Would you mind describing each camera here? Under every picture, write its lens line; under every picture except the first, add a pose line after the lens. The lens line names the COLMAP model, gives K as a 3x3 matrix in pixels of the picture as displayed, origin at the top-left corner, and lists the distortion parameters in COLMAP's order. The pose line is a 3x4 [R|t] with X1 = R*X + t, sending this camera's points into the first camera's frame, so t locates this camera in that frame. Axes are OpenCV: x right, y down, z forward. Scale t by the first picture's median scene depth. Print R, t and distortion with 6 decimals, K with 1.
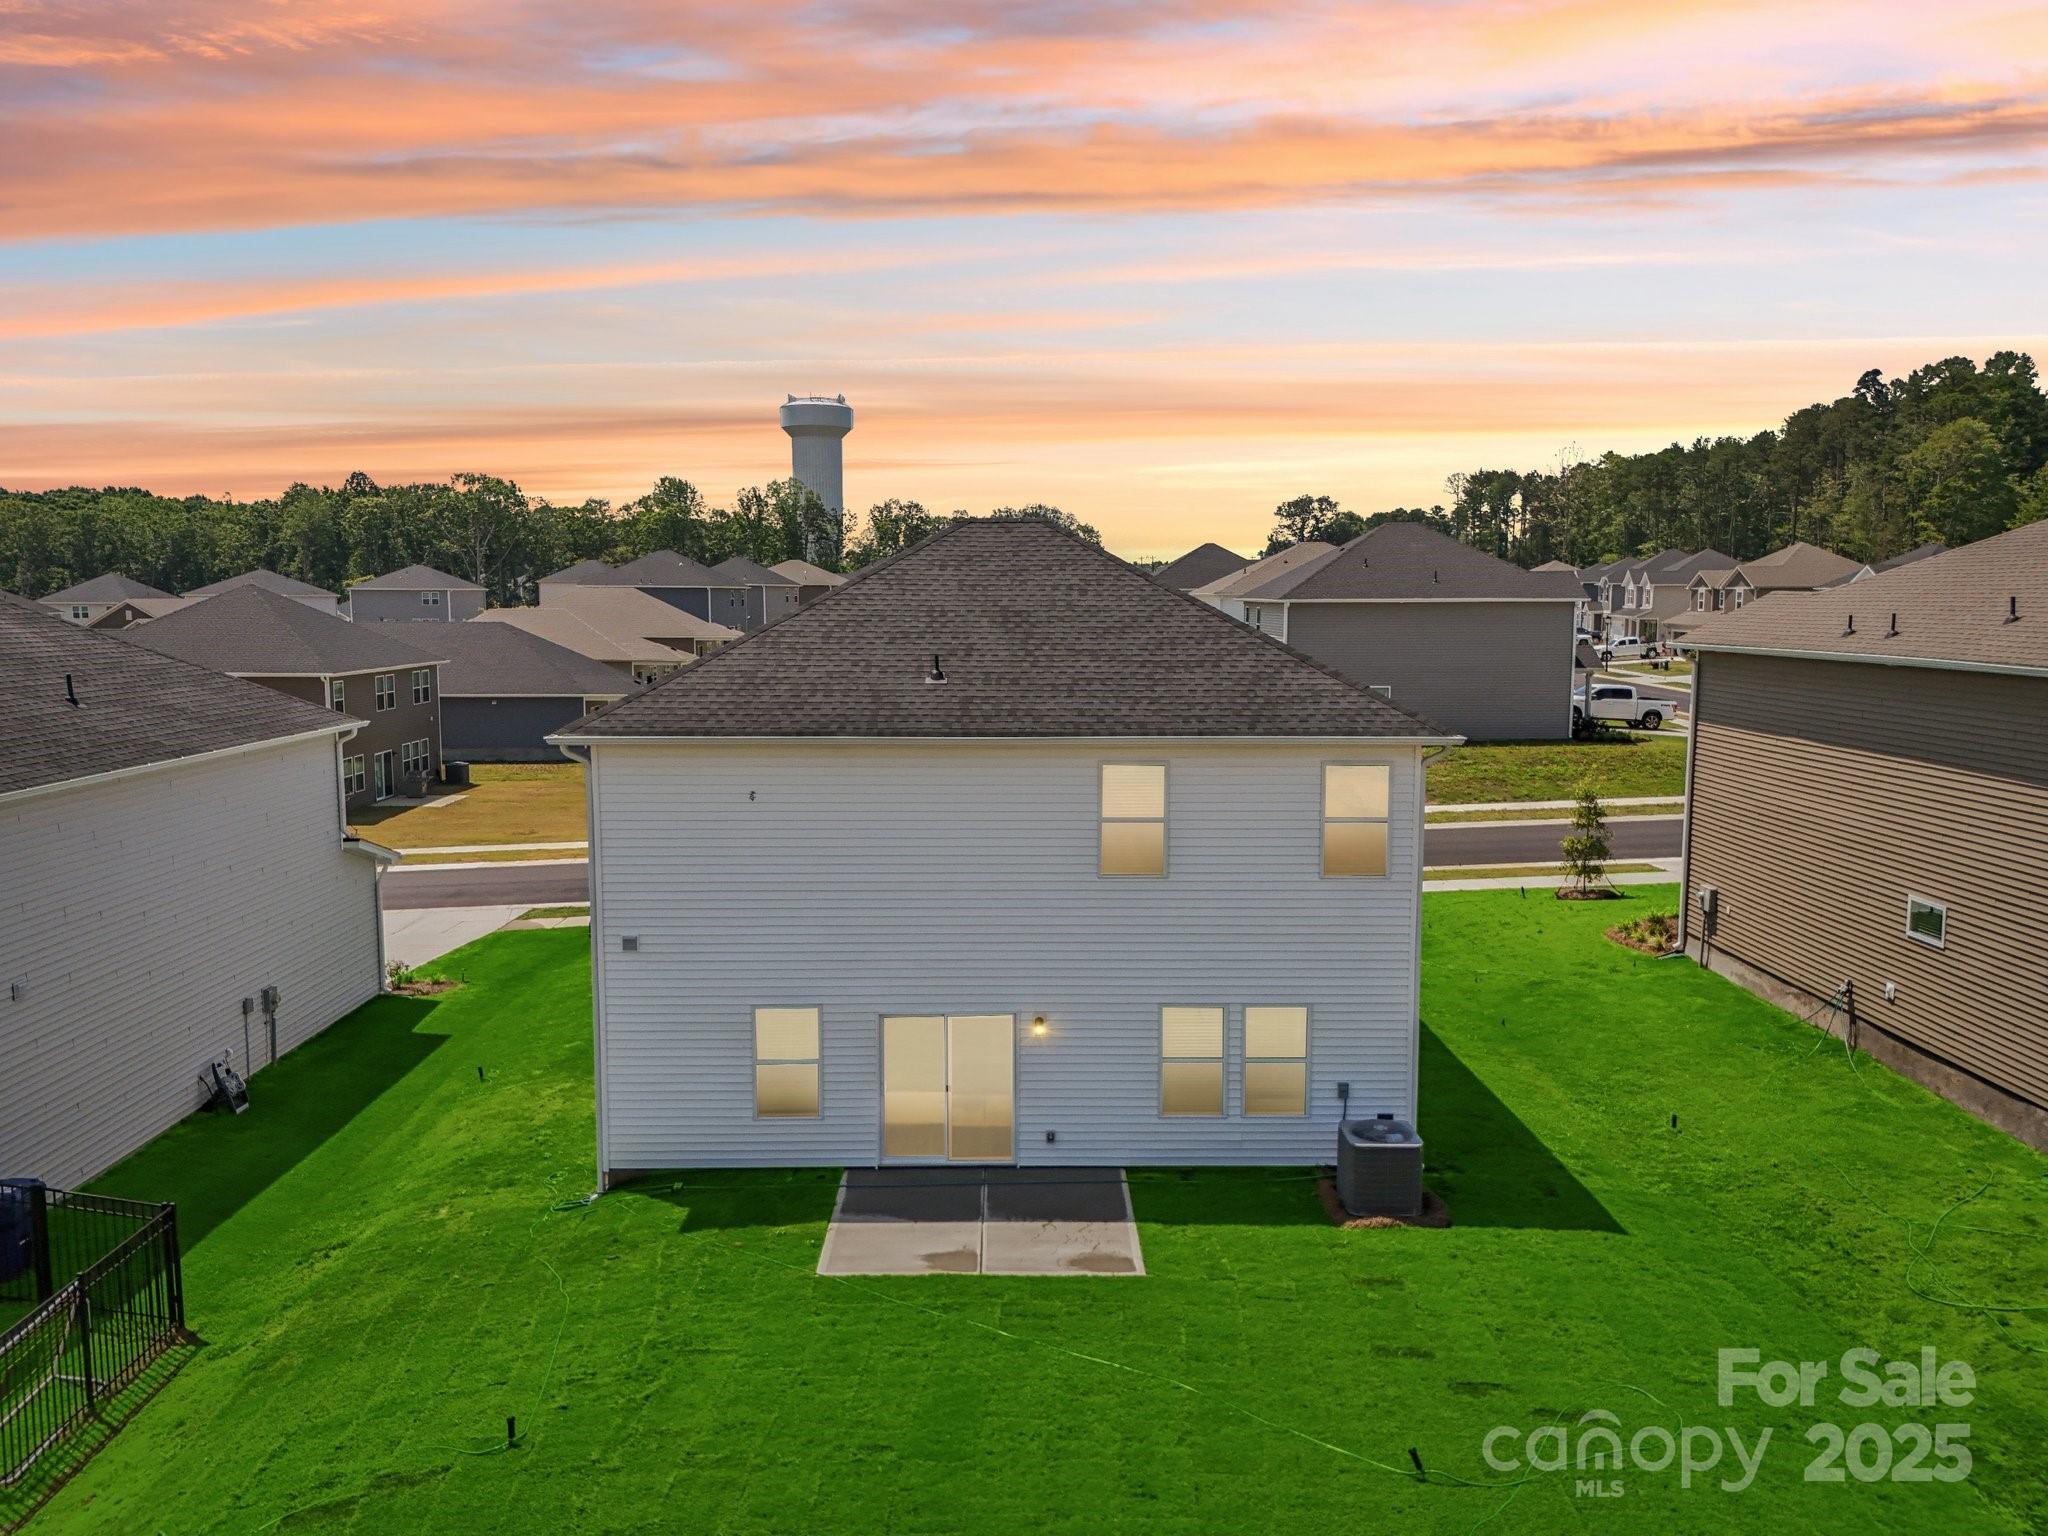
lens RADIAL K [[1509.0, 0, 1020.9], [0, 1509.0, 810.3], [0, 0, 1]] dist [0.044094, -0.050988]
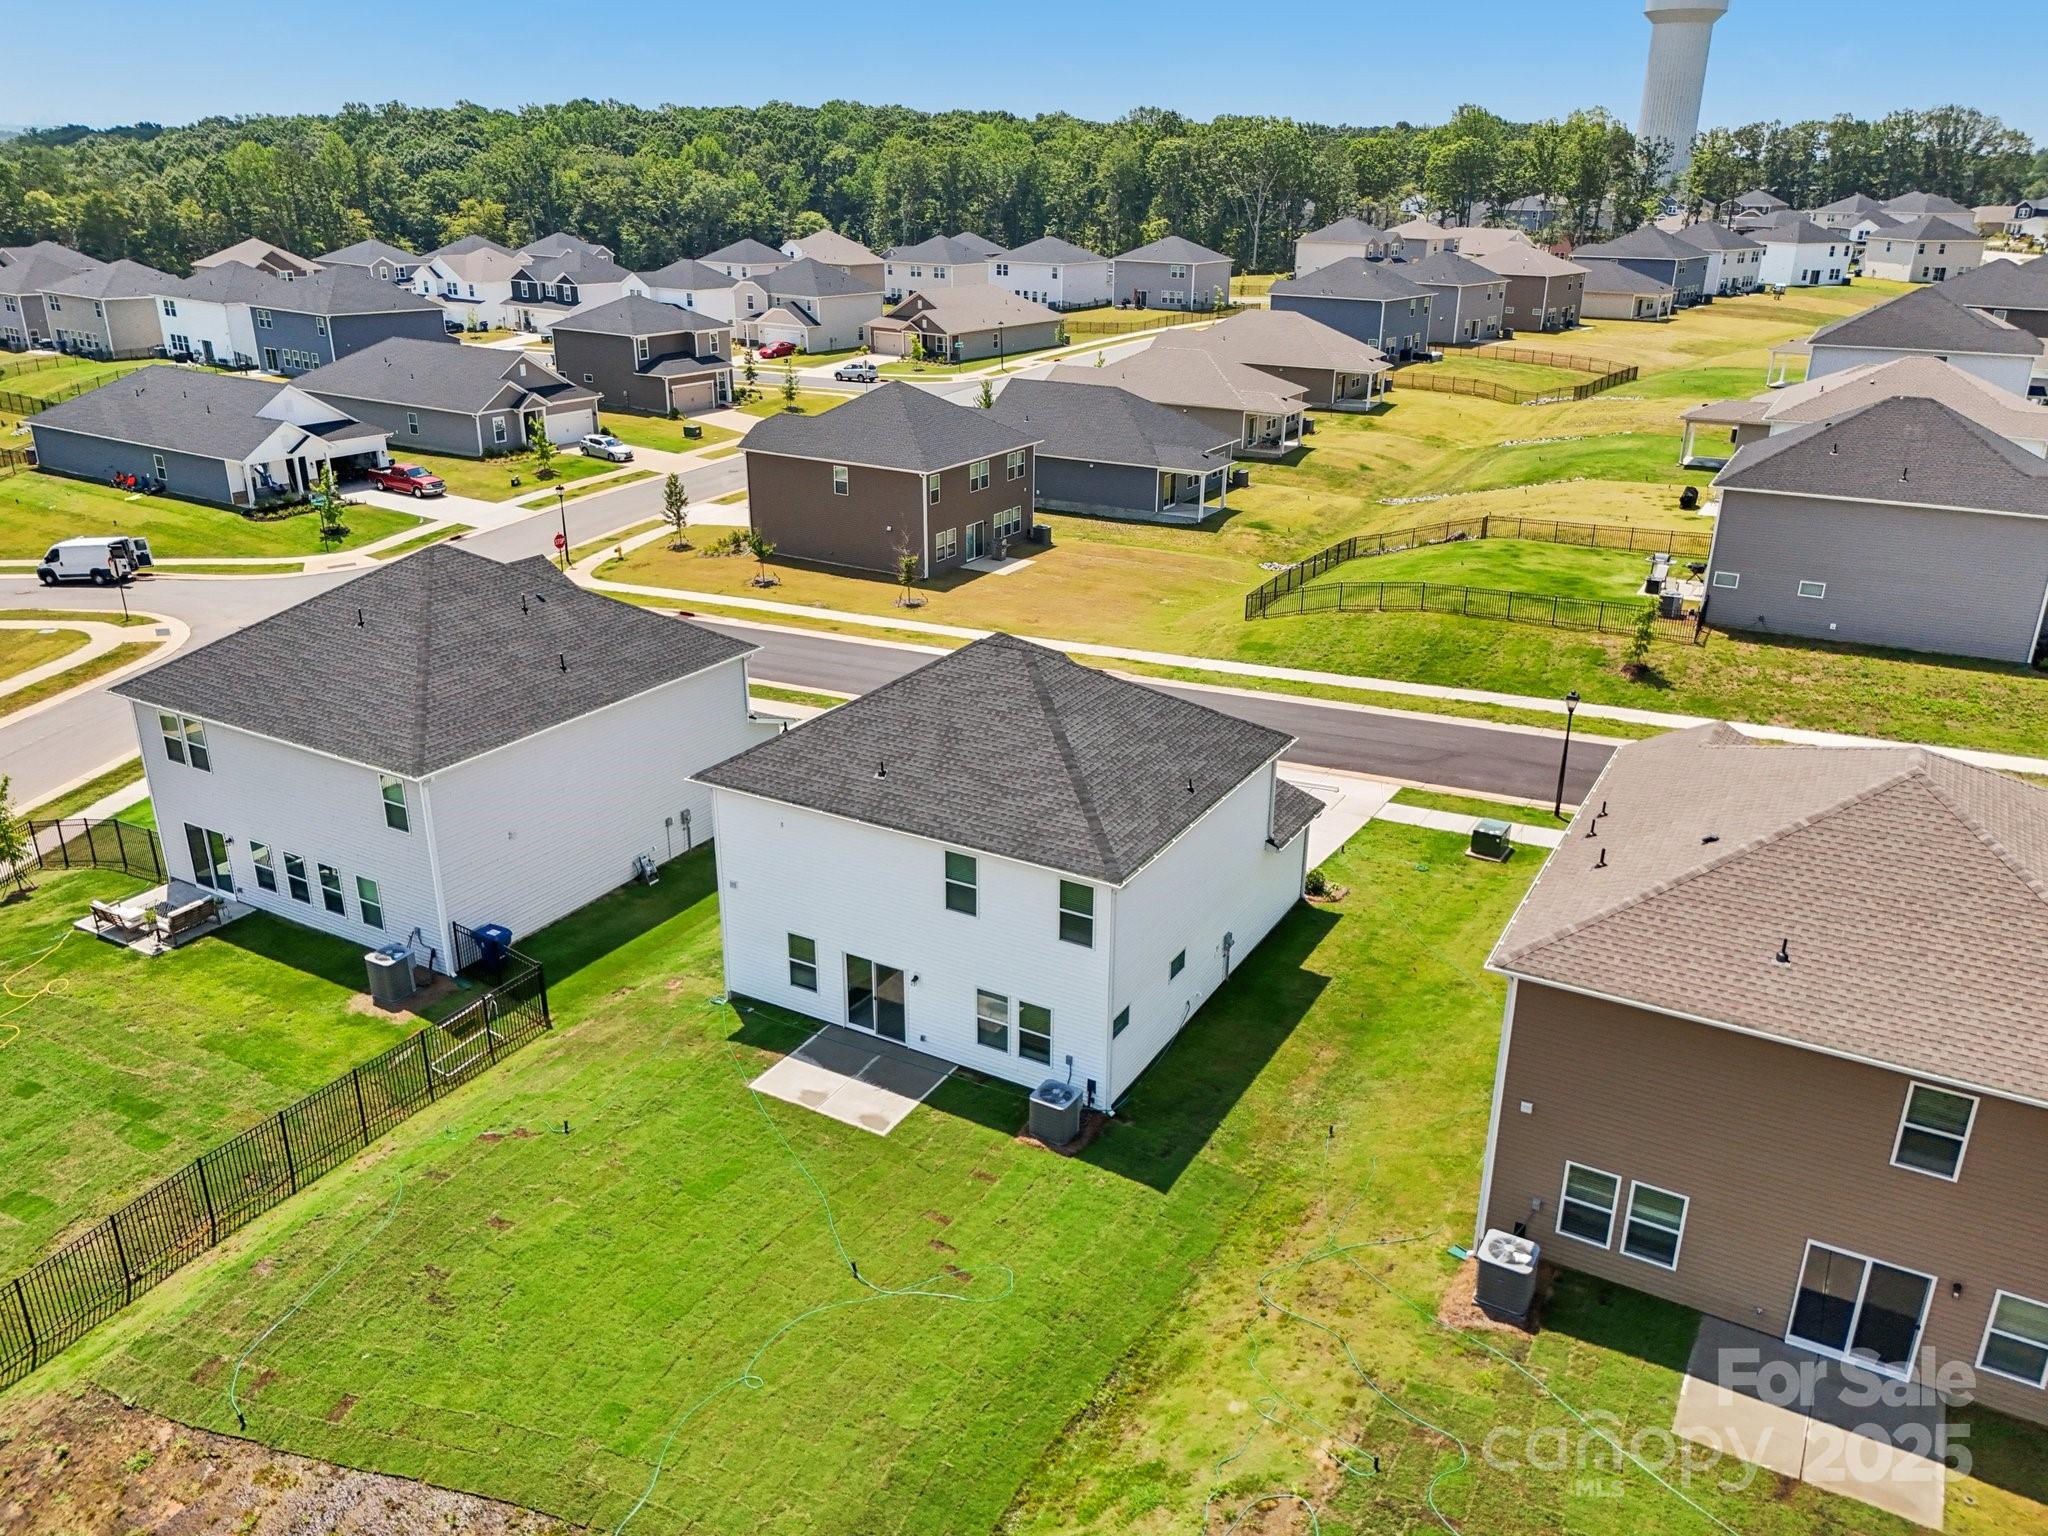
lens RADIAL K [[1524.9, 0, 1024.0], [0, 1524.9, 768.0], [0, 0, 1]] dist [0.059873, -0.059944]
pose [[0.861502, 0.187159, -0.472003, 0.147521], [-0.075394, 0.966435, 0.245601, -0.087167], [0.502126, -0.175999, 0.846696, -0.063699]]
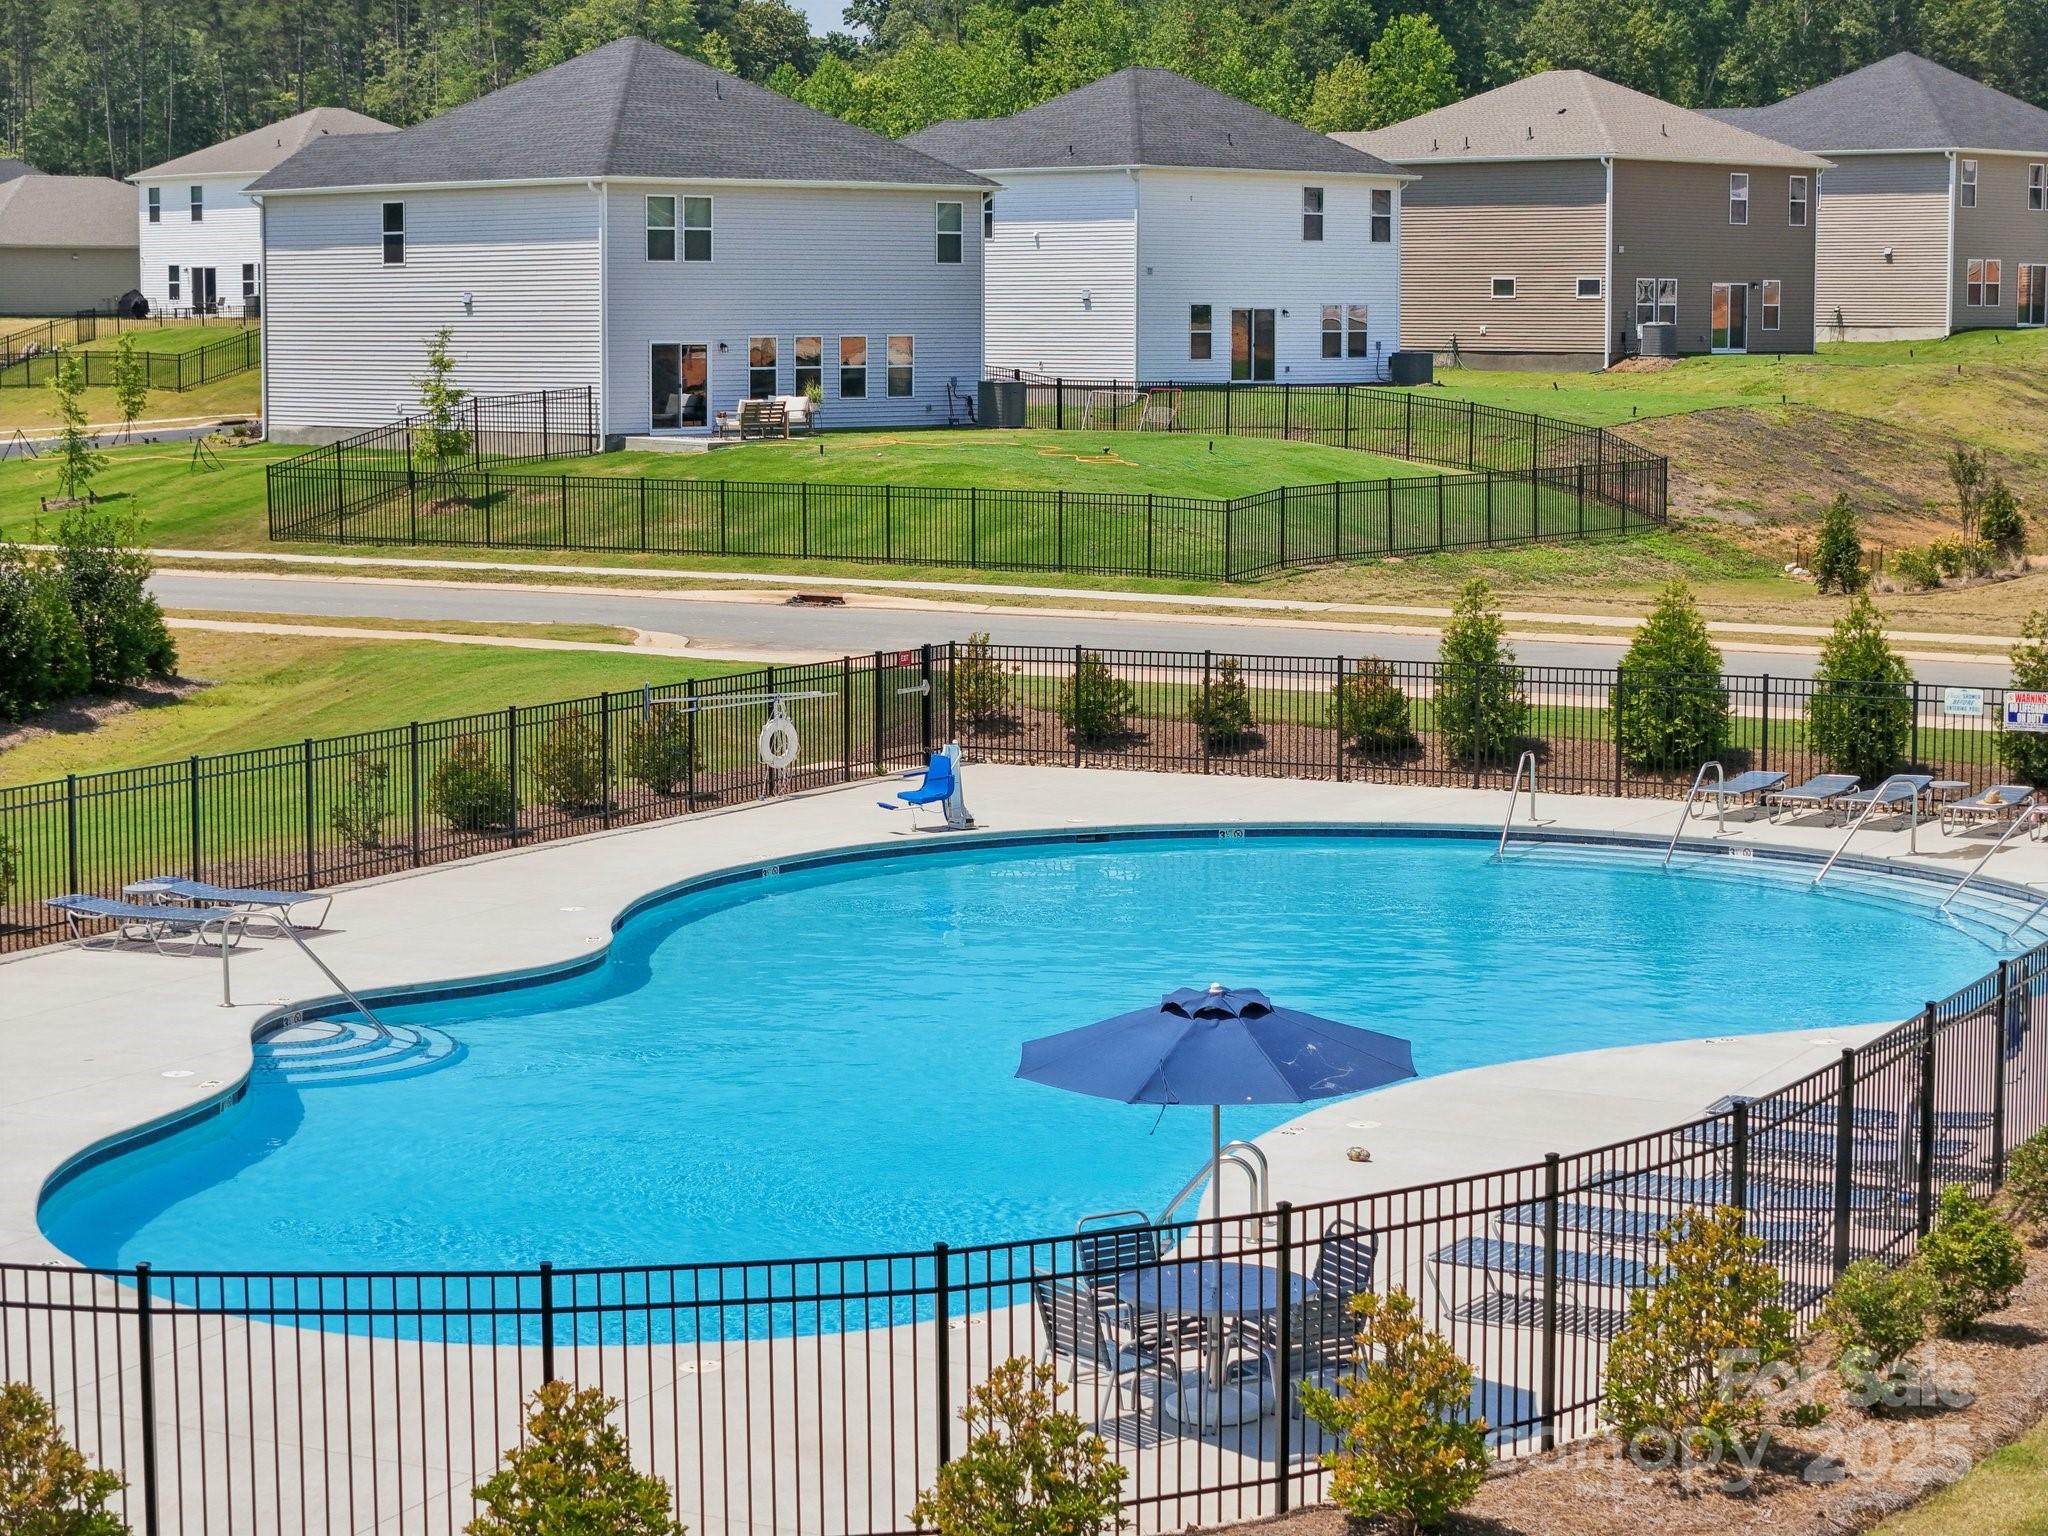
lens RADIAL K [[4142.6, 0, 1024.0], [0, 4142.6, 768.0], [0, 0, 1]] dist [-0.351543, 2.006746]
pose [[0.708871, -0.077832, 0.701031, -0.685989], [0.099128, 0.995022, 0.010235, 0.108284], [-0.698338, 0.062236, 0.713058, -0.441759]]
